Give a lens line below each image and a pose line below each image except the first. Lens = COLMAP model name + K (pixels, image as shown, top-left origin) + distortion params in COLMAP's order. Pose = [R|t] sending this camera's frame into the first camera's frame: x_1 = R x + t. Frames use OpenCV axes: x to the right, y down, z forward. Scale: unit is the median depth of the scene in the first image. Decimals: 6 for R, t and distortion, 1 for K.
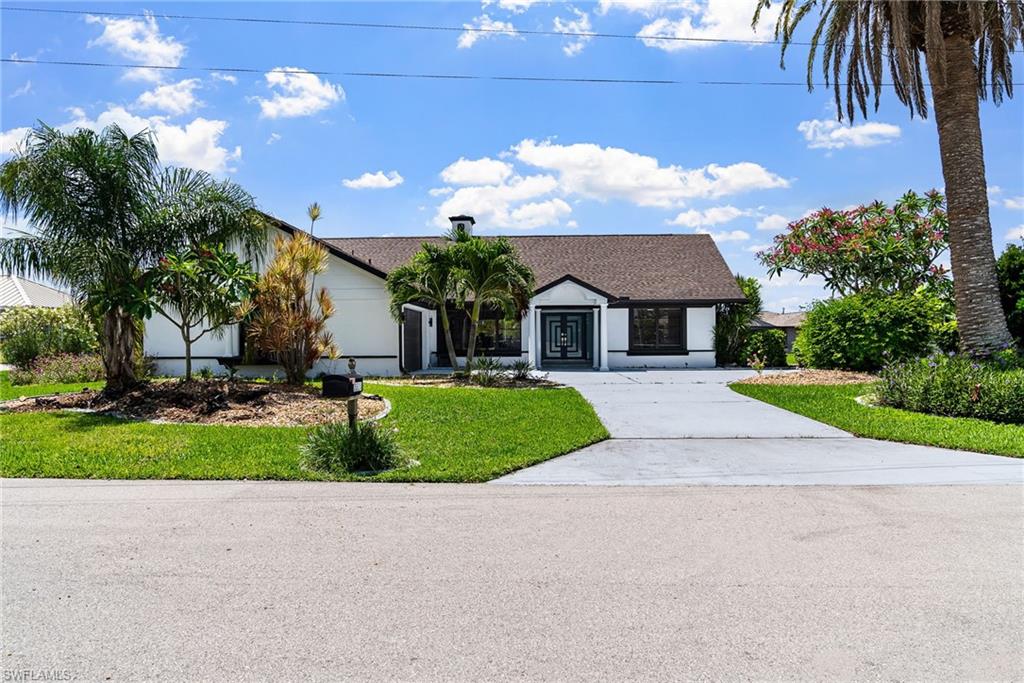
lens RADIAL K [[816.1, 0, 512.0], [0, 816.1, 338.4], [0, 0, 1]] dist [-0.006116, 0.000661]
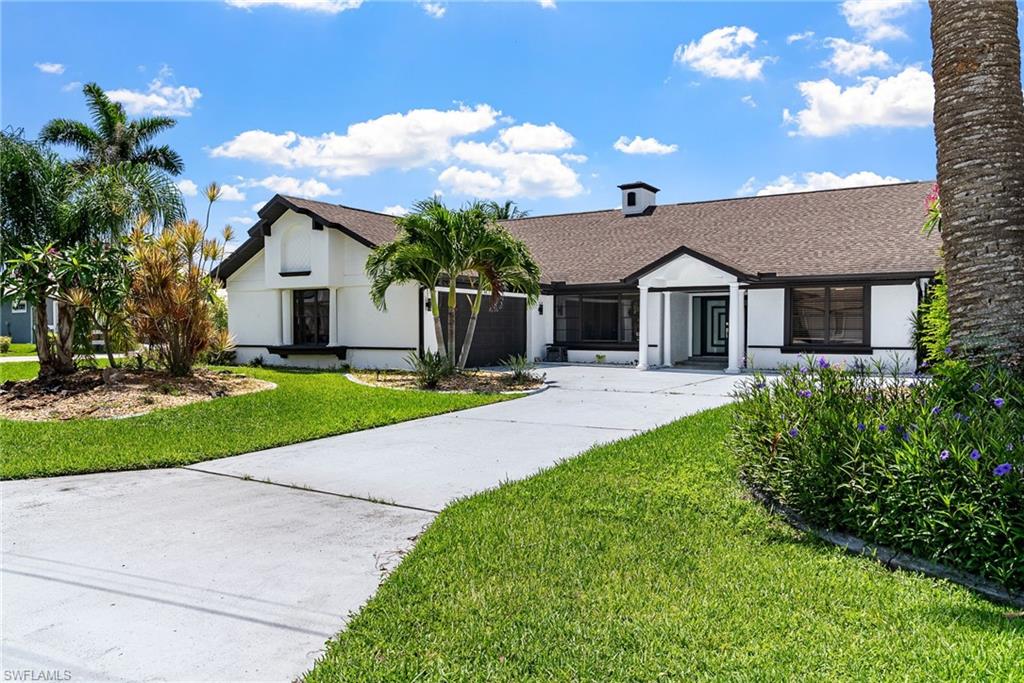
lens RADIAL K [[816.1, 0, 512.0], [0, 816.1, 344.5], [0, 0, 1]] dist [-0.006116, 0.000661]
pose [[0.827538, 0.015906, -0.561184, 0.355632], [-0.003771, 0.999734, 0.022775, -0.002367], [0.561397, -0.016731, 0.827378, 0.263410]]
